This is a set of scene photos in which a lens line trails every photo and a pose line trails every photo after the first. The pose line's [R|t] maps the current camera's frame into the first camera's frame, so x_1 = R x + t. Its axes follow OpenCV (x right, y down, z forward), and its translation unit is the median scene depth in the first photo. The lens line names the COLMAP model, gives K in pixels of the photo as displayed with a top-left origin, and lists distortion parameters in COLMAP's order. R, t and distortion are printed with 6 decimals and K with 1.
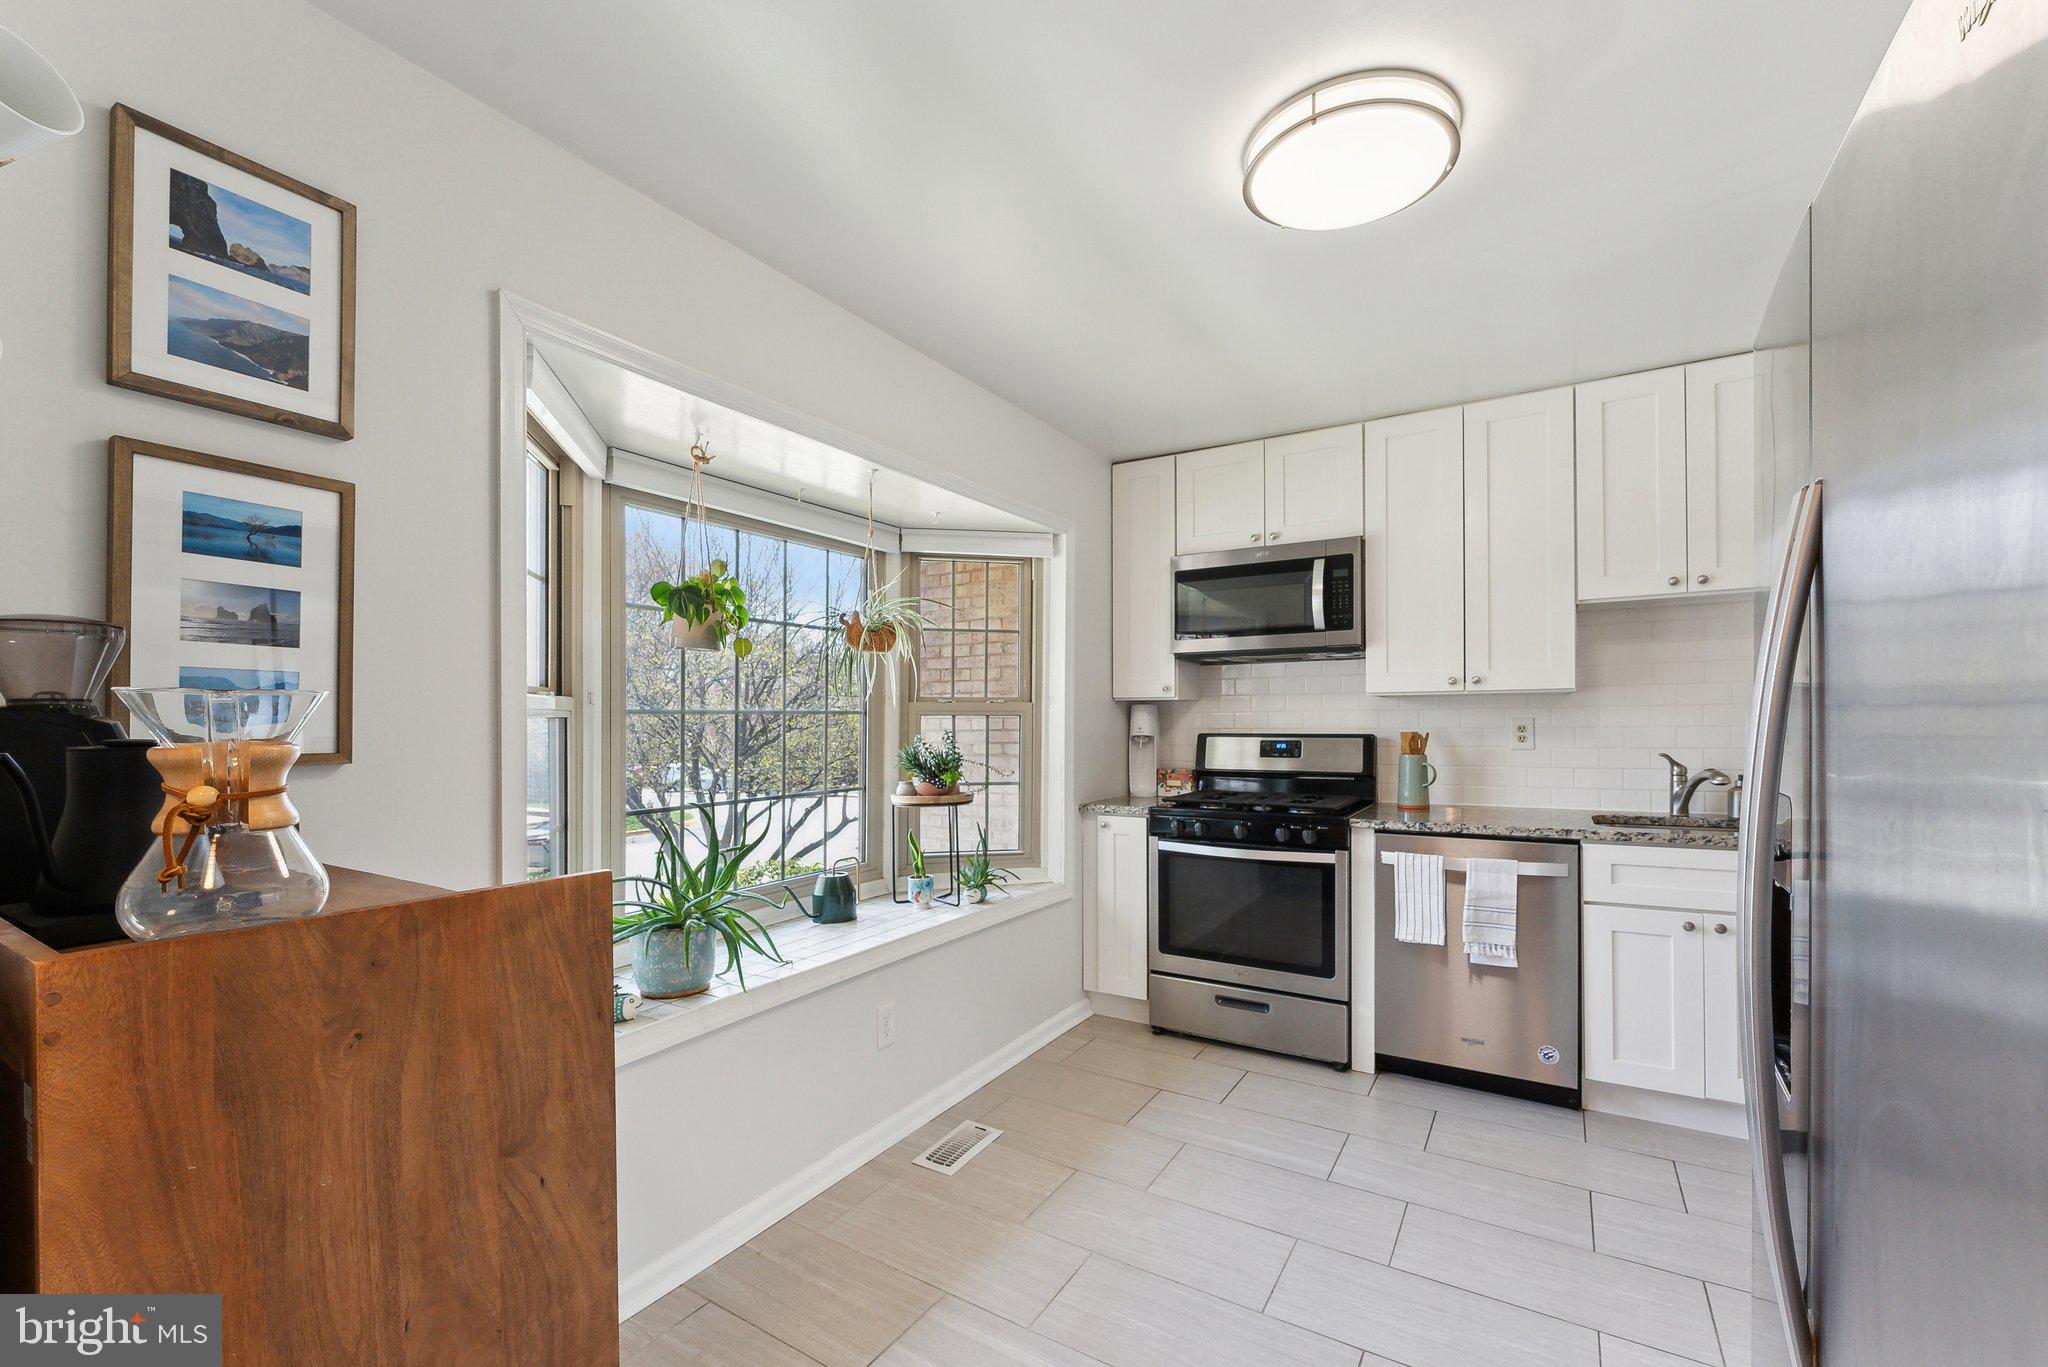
lens RADIAL K [[848.1, 0, 1025.1], [0, 848.1, 722.7], [0, 0, 1]] dist [-0.006420, -0.000191]
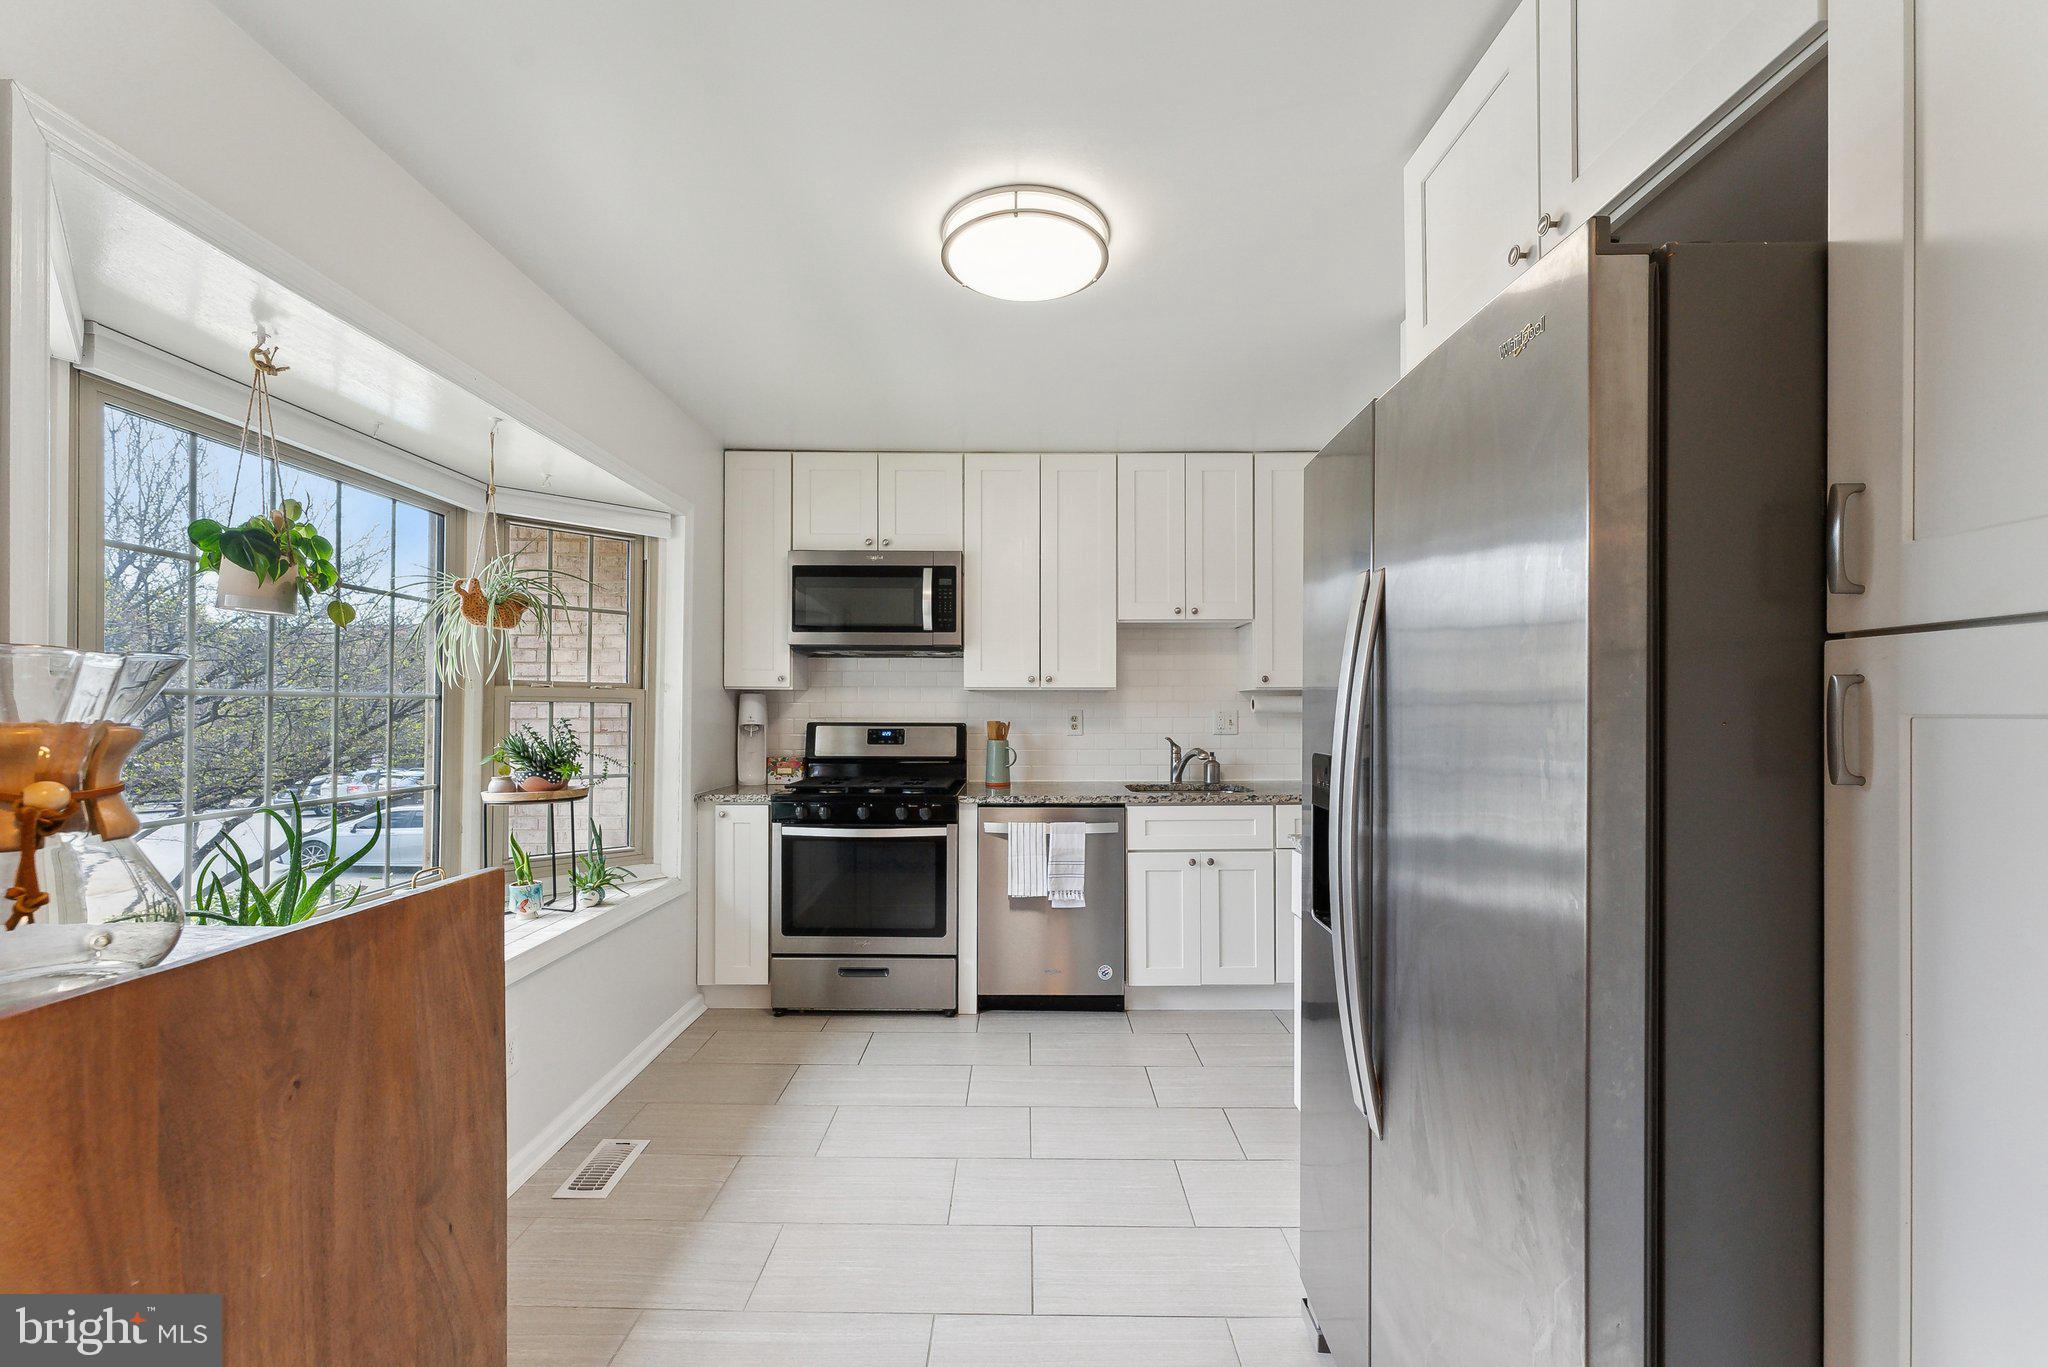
lens RADIAL K [[829.8, 0, 1021.6], [0, 829.8, 712.3], [0, 0, 1]] dist [0.000153, -0.000116]
pose [[0.853150, 0.007649, 0.521609, -0.133889], [-0.006767, 0.999971, -0.003596, 0.002603], [-0.521622, -0.000462, 0.853177, -0.009641]]
